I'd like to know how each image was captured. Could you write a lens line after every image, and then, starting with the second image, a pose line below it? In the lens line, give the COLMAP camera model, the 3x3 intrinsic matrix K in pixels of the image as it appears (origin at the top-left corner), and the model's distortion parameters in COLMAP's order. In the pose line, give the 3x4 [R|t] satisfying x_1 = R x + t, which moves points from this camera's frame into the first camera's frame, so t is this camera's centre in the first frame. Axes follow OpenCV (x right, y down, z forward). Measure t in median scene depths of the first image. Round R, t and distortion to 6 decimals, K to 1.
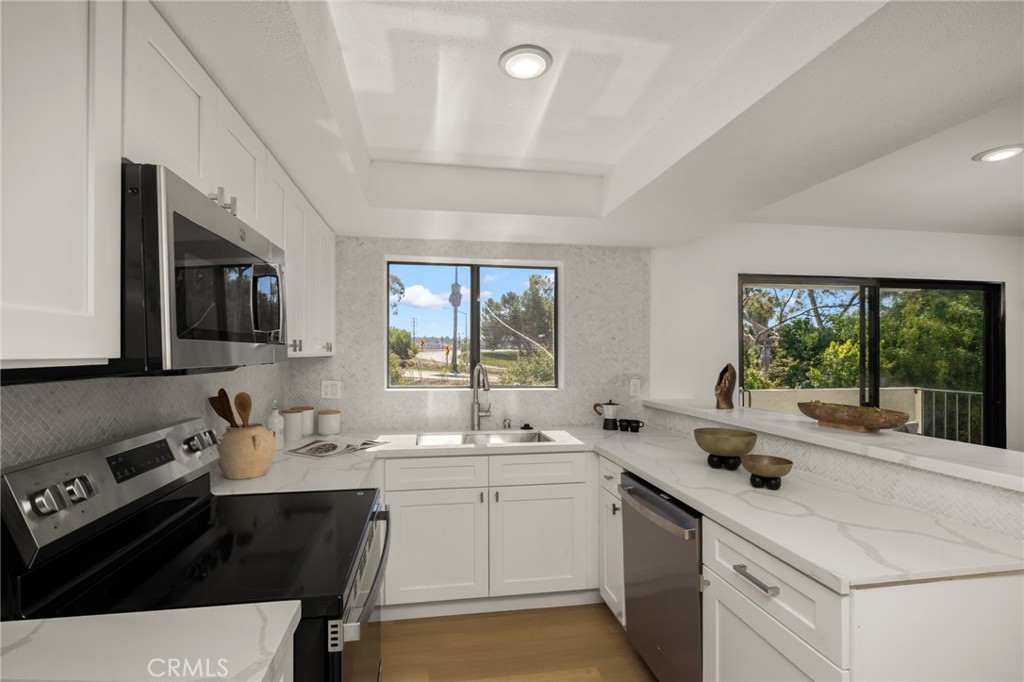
lens RADIAL K [[414.4, 0, 464.3], [0, 414.4, 353.0], [0, 0, 1]] dist [-0.001126, -0.000135]
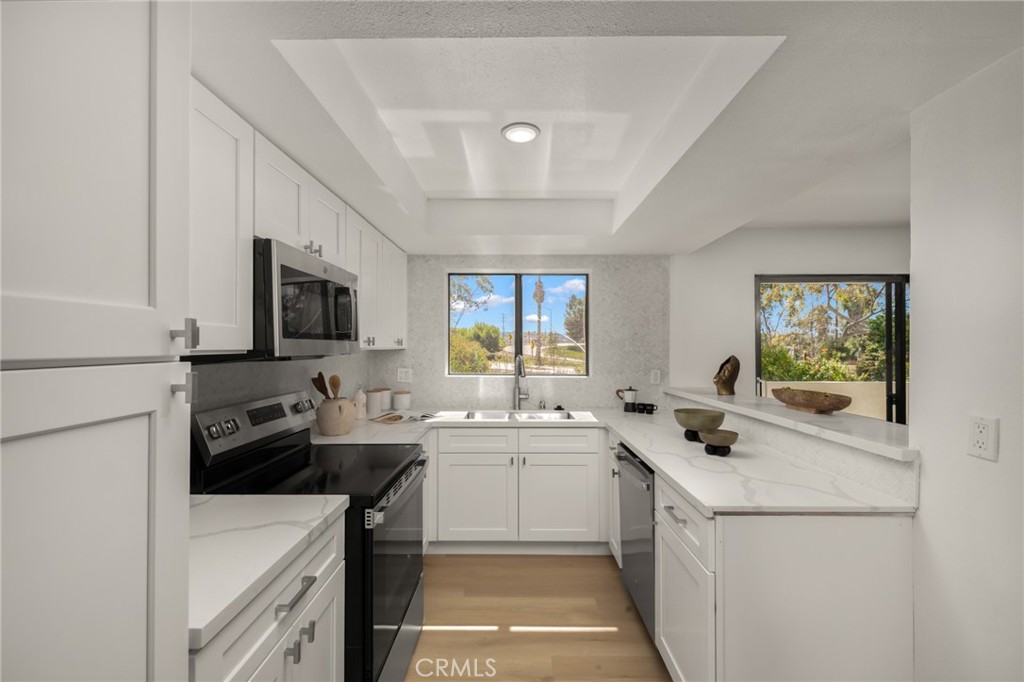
lens RADIAL K [[432.6, 0, 517.7], [0, 432.6, 345.4], [0, 0, 1]] dist [0.000364, 0.000165]
pose [[0.987023, -0.000860, -0.160576, 0.270850], [0.000487, 0.999997, -0.002366, -0.000485], [0.160577, 0.002257, 0.987021, -0.298567]]
